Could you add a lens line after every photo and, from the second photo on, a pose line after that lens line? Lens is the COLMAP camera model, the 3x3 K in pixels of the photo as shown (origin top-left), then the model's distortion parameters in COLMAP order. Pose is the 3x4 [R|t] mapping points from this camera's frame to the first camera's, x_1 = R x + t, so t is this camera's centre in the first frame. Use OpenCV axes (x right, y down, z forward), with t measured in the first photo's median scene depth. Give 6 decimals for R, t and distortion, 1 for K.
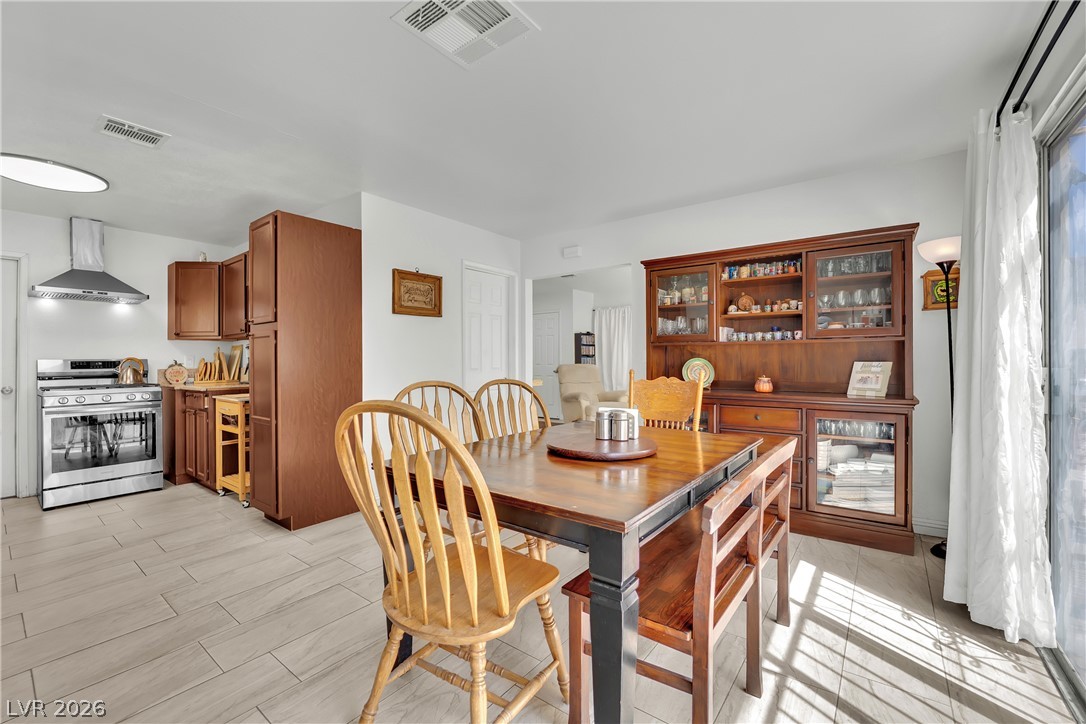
lens RADIAL K [[457.1, 0, 528.7], [0, 457.1, 350.4], [0, 0, 1]] dist [-0.011320, -0.000284]
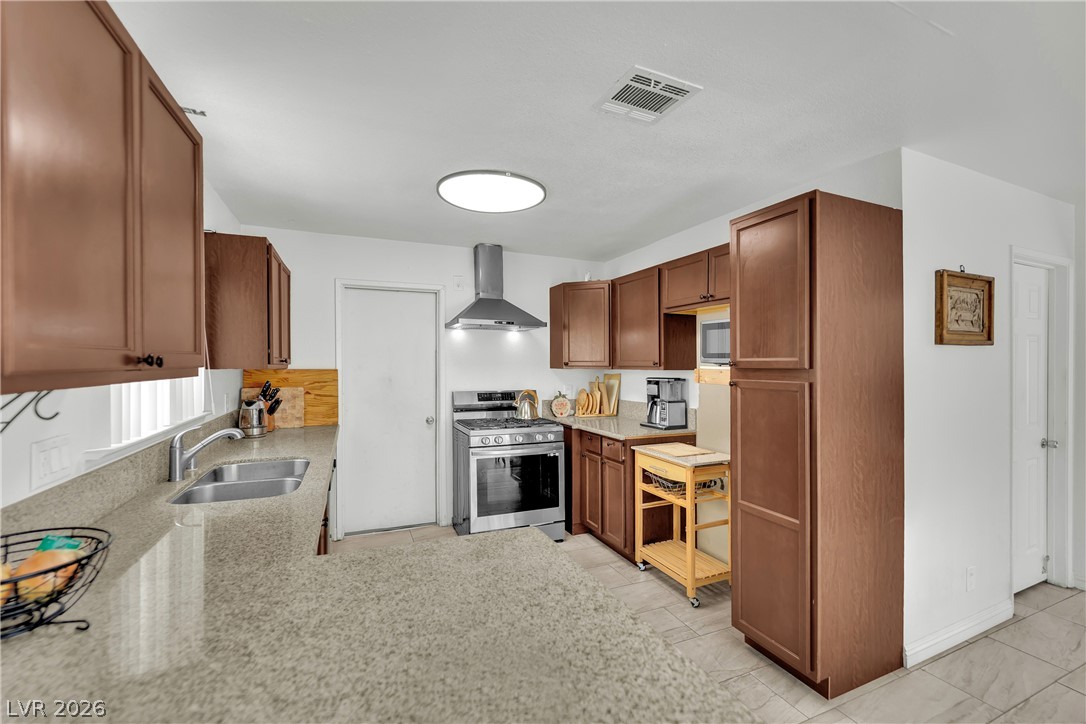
lens RADIAL K [[451.6, 0, 538.7], [0, 451.6, 364.4], [0, 0, 1]] dist [-0.013326, 0.000493]
pose [[0.880611, 0.011512, -0.473700, -0.453766], [0.001429, 0.999636, 0.026950, -0.066314], [0.473838, -0.024410, 0.880274, 0.212901]]
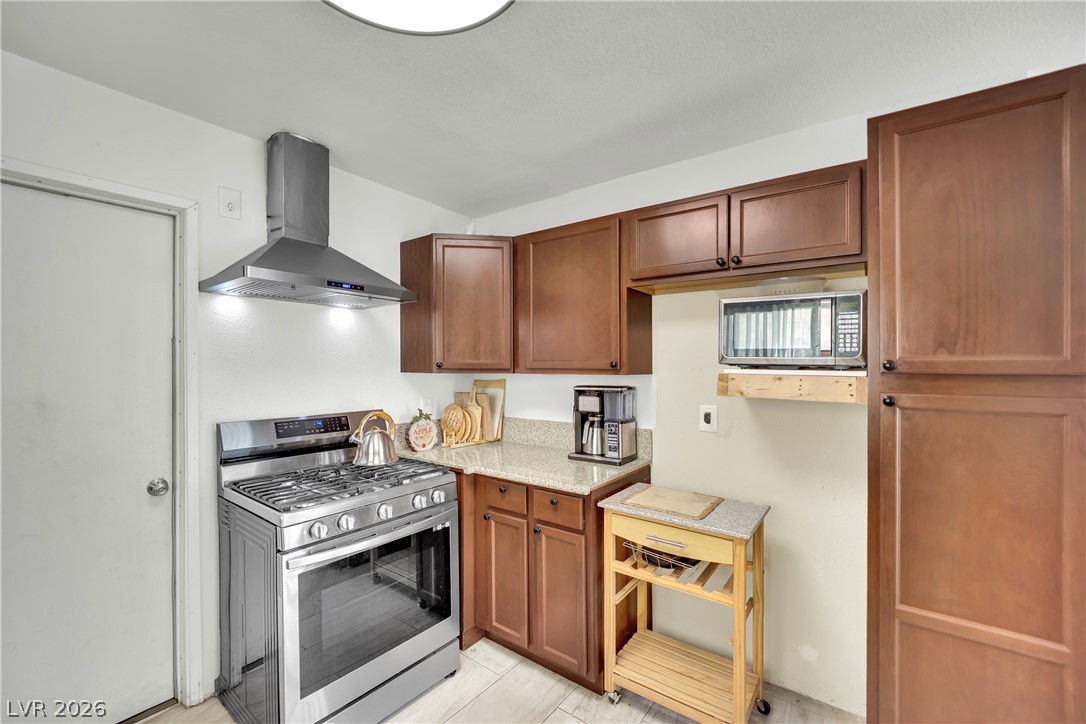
lens RADIAL K [[451.6, 0, 538.7], [0, 451.6, 364.4], [0, 0, 1]] dist [-0.013326, 0.000493]
pose [[0.999716, 0.011415, 0.020932, -0.758138], [-0.011846, 0.999717, 0.020606, -0.055789], [-0.020691, -0.020848, 0.999569, 0.511682]]
